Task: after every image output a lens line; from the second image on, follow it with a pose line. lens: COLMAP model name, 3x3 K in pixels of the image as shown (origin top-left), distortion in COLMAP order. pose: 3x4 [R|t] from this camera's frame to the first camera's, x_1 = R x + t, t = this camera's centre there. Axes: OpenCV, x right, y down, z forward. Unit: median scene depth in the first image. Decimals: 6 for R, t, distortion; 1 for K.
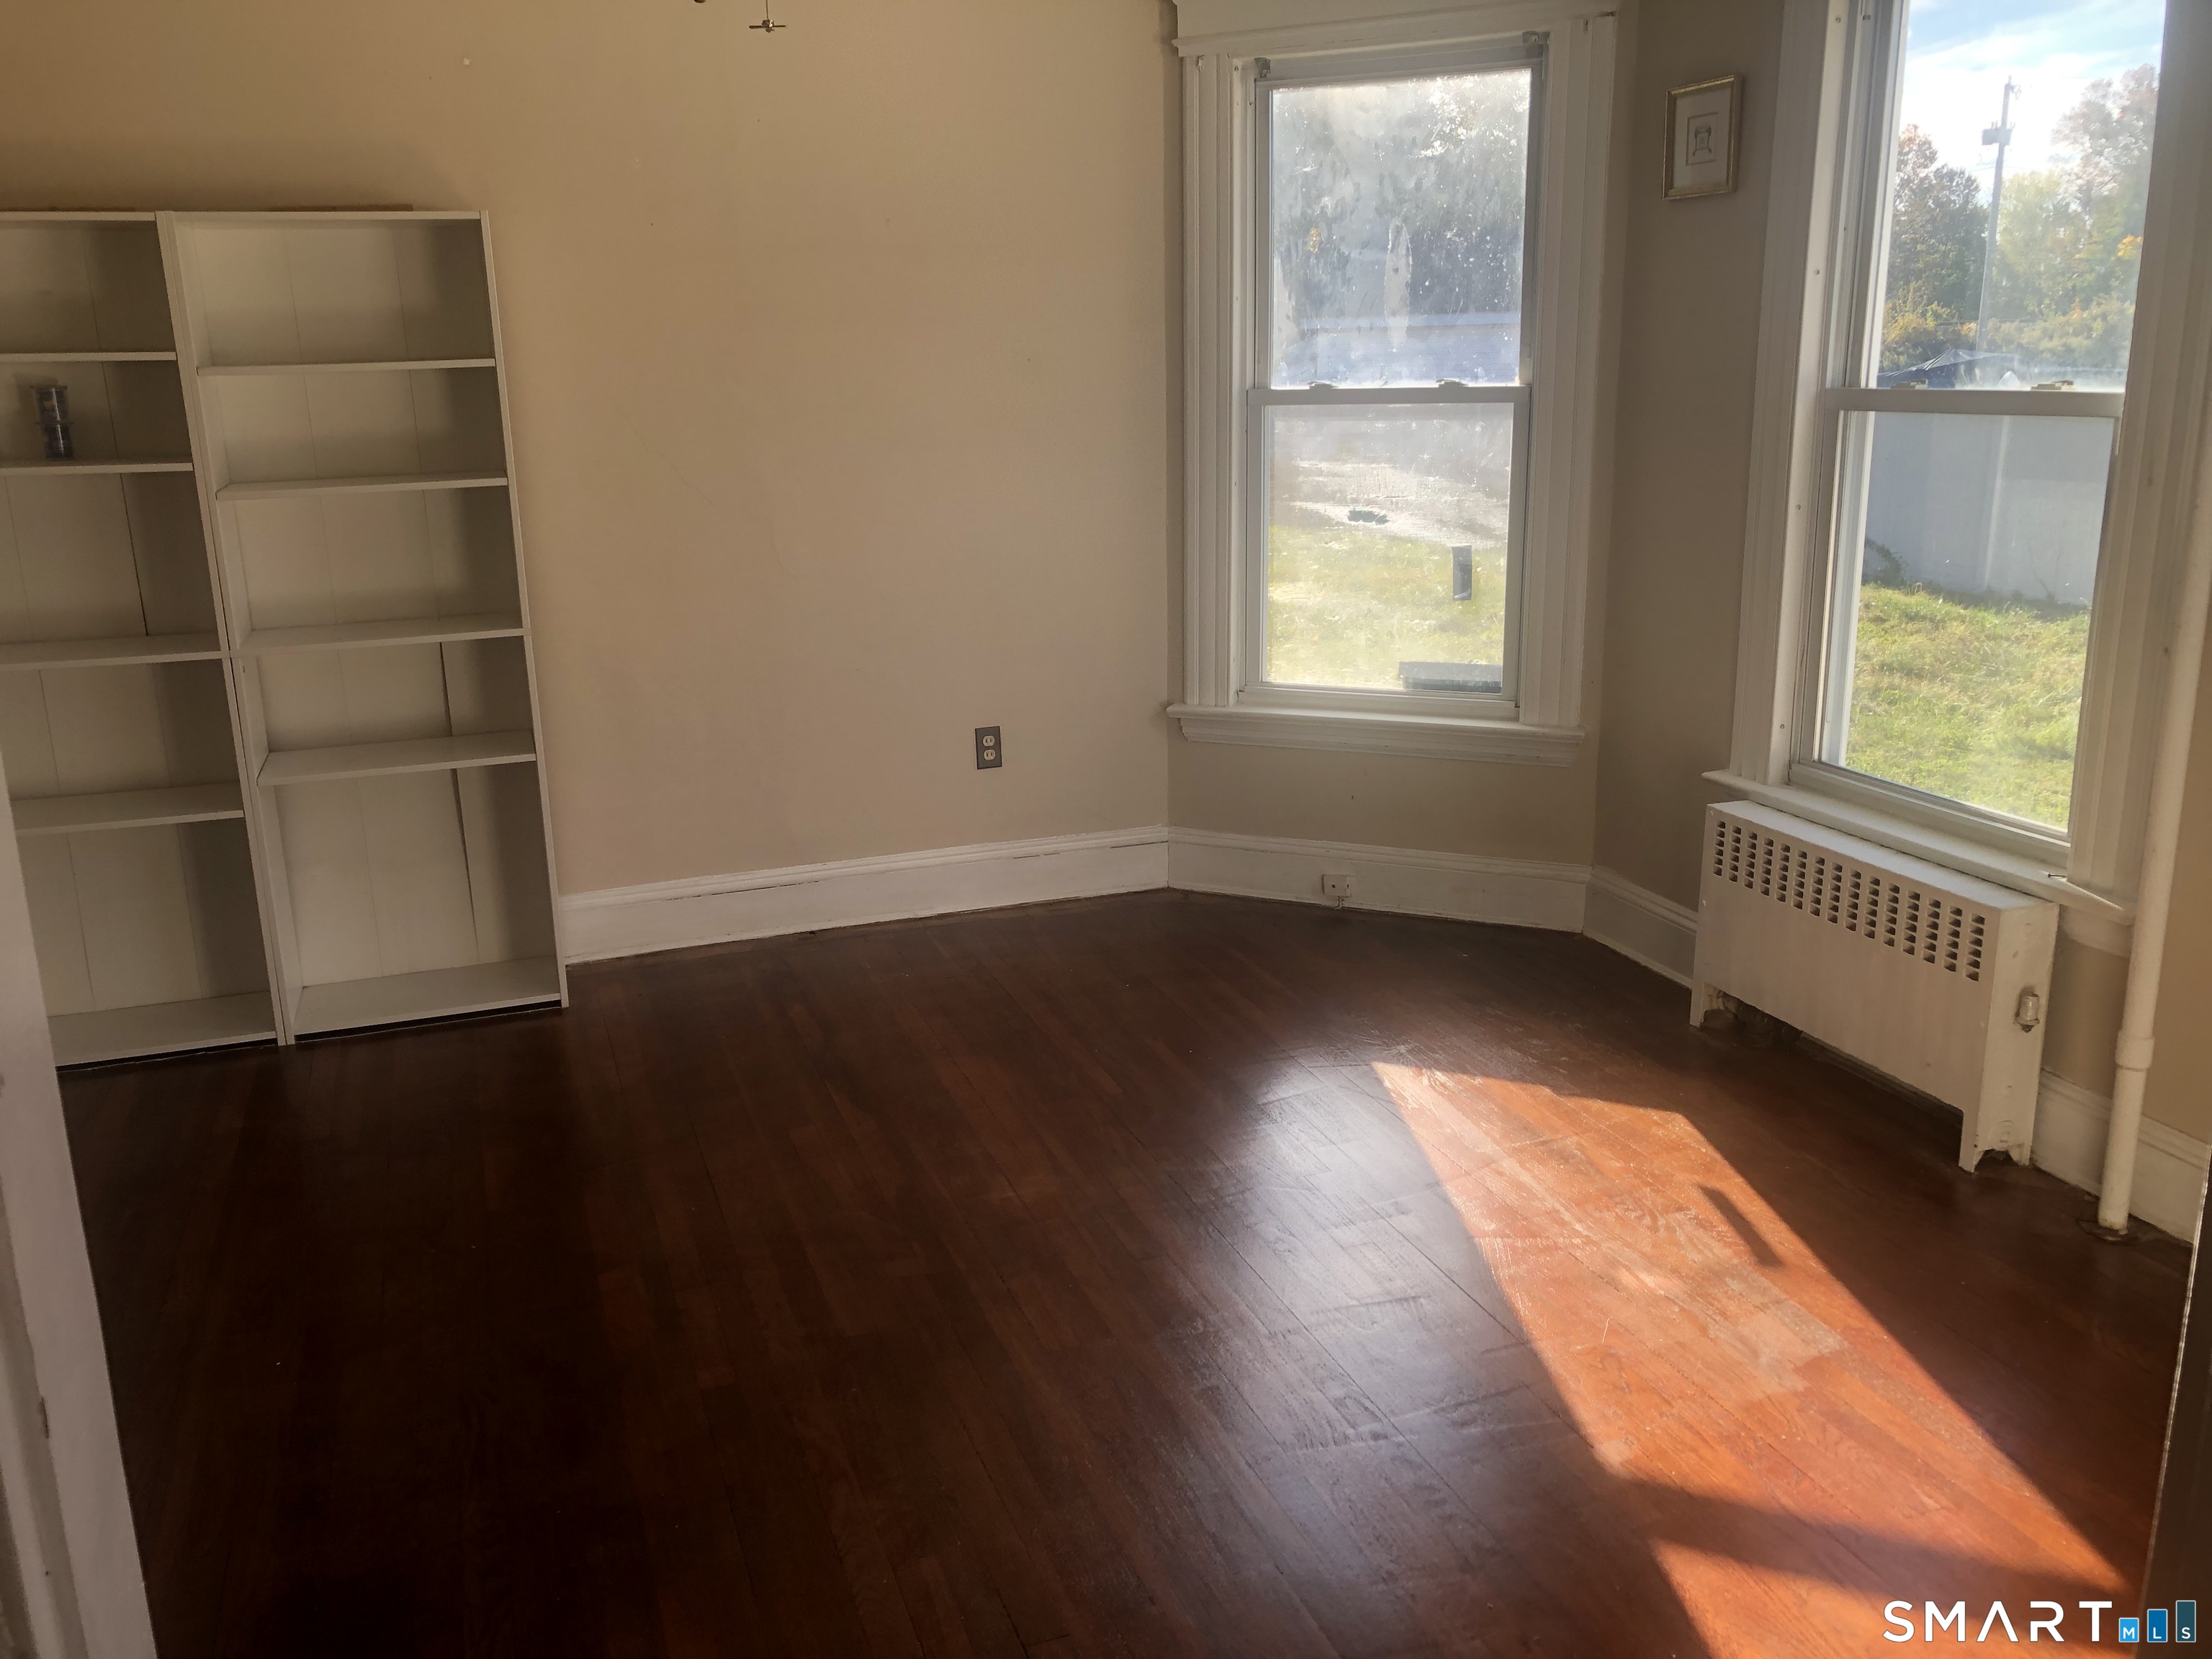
lens RADIAL K [[1803.6, 0, 1104.6], [0, 1803.6, 835.5], [0, 0, 1]] dist [0.001597, 0.004407]
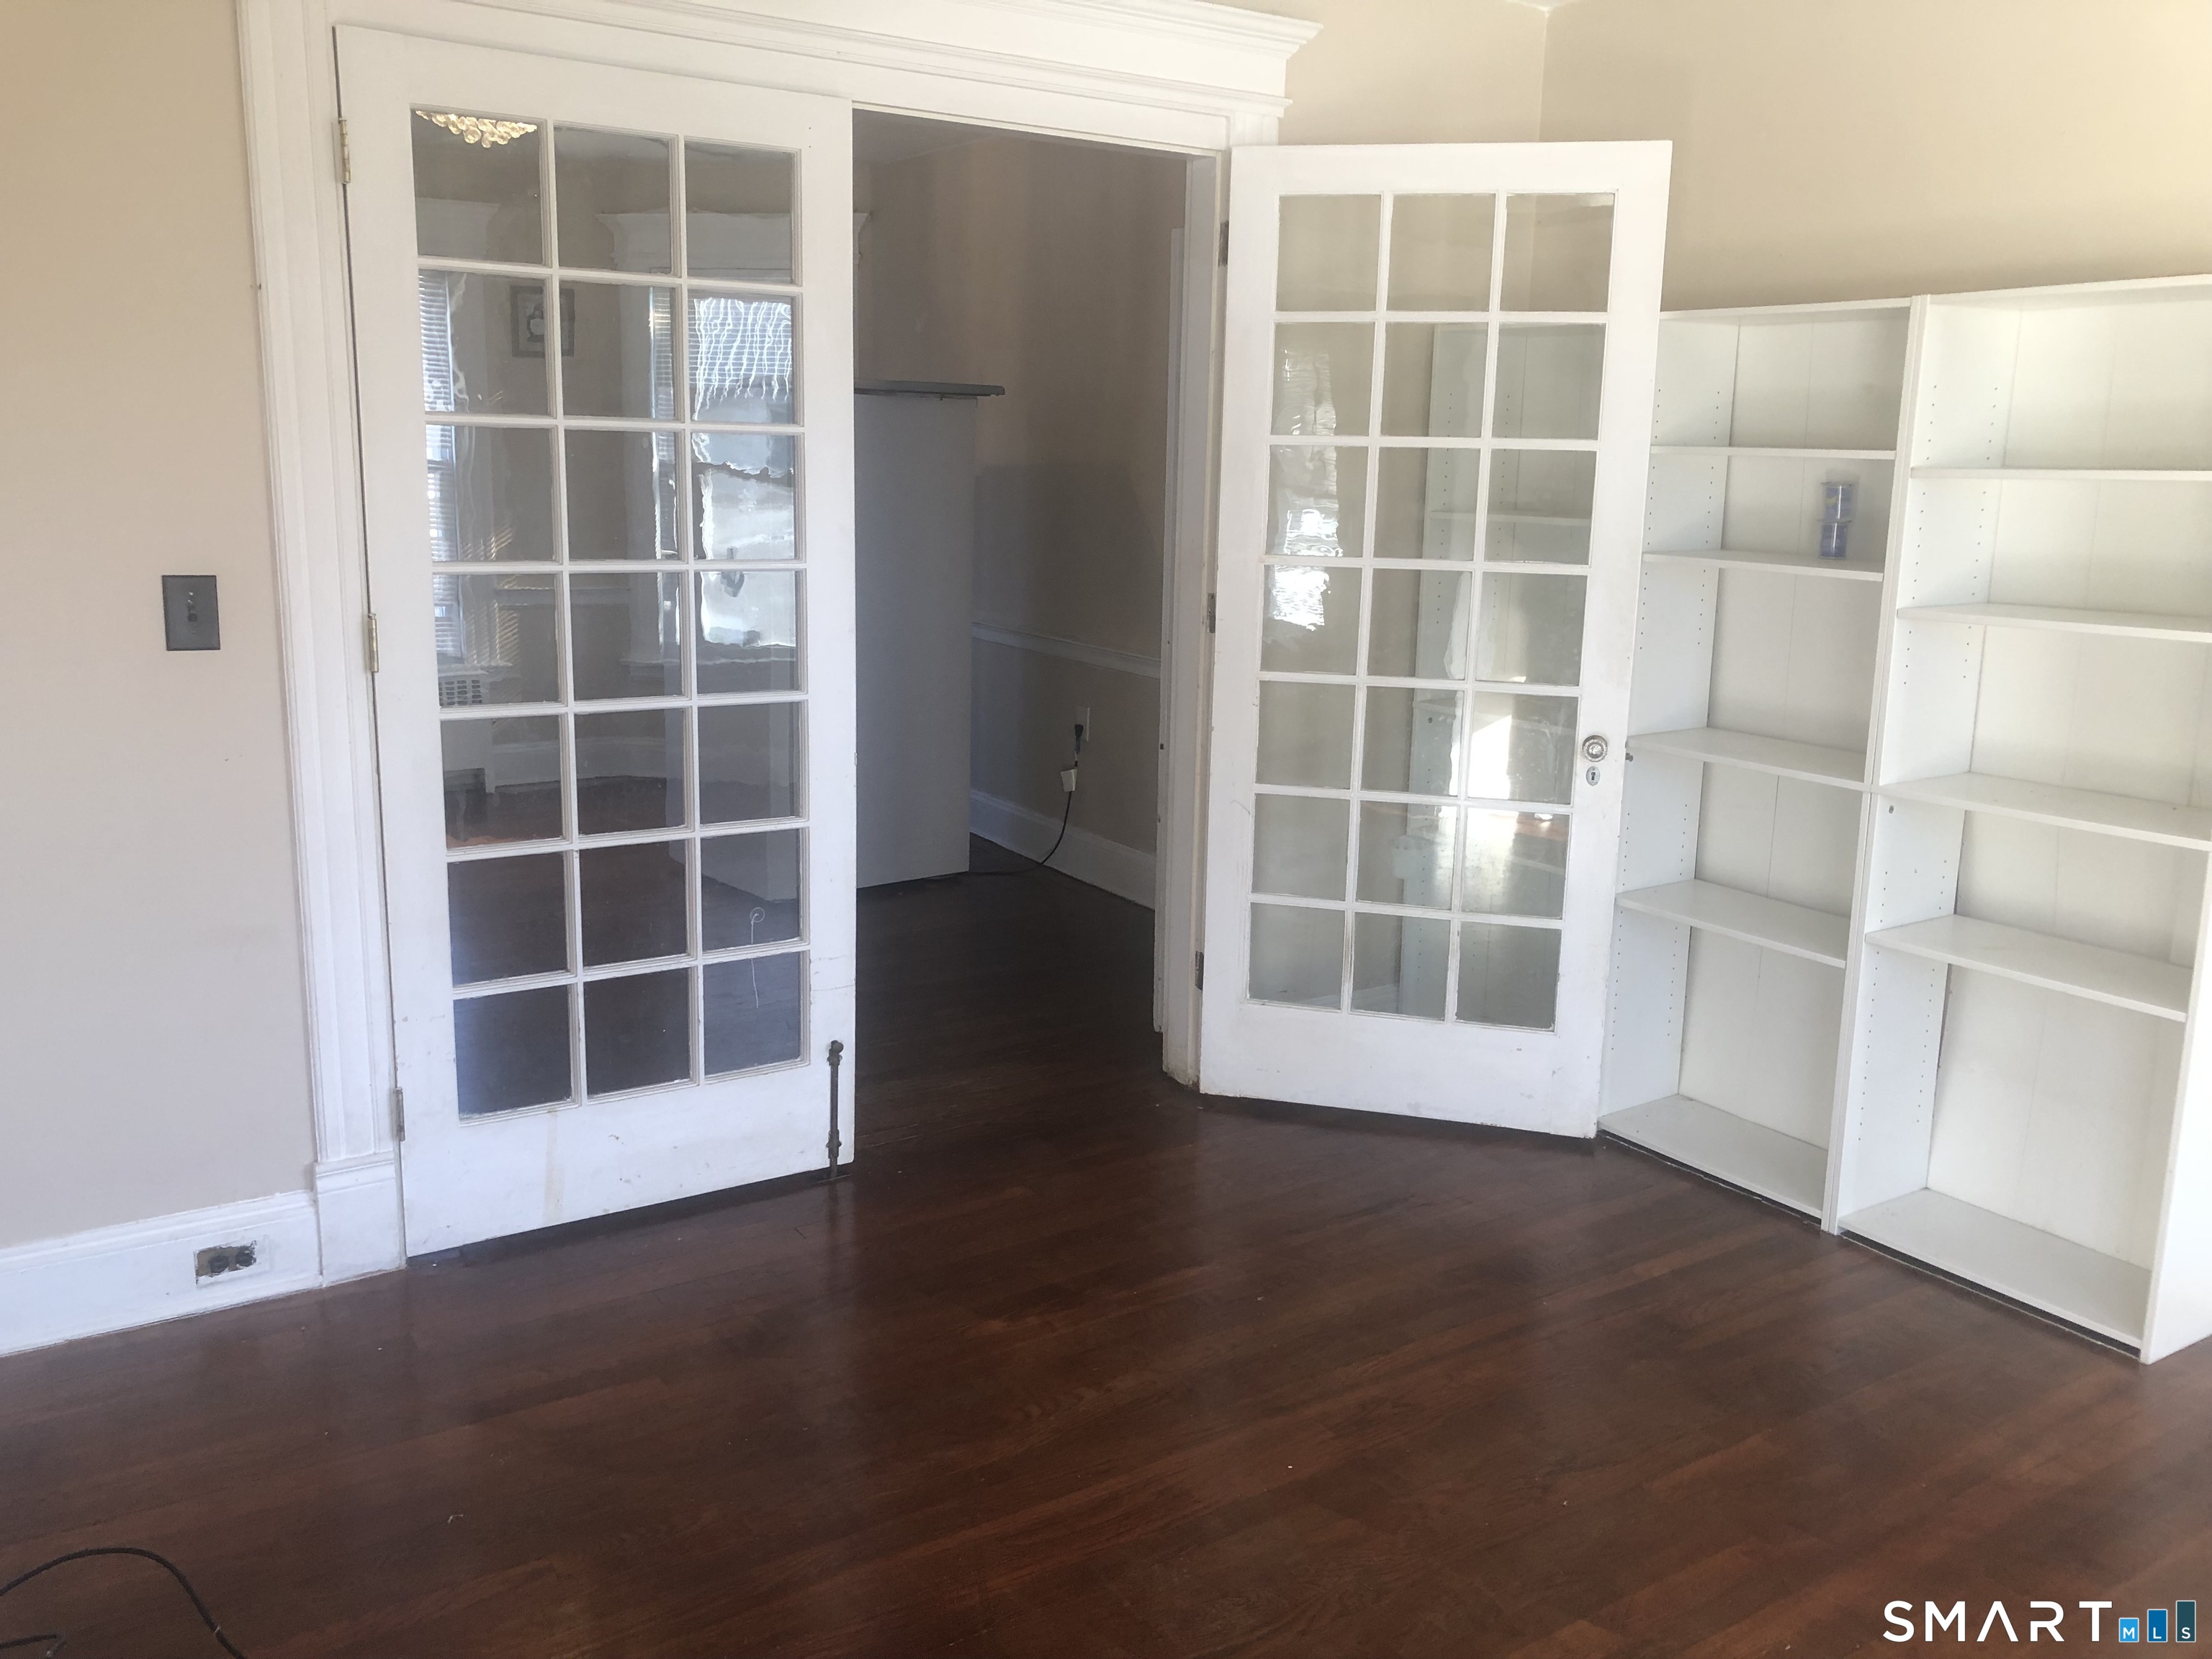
lens RADIAL K [[1803.6, 0, 1103.9], [0, 1803.6, 815.7], [0, 0, 1]] dist [0.001597, 0.004407]
pose [[0.227943, 0.214830, -0.949679, 0.256588], [-0.273729, 0.950158, 0.149238, -0.111389], [0.934406, 0.225937, 0.275387, 0.391494]]
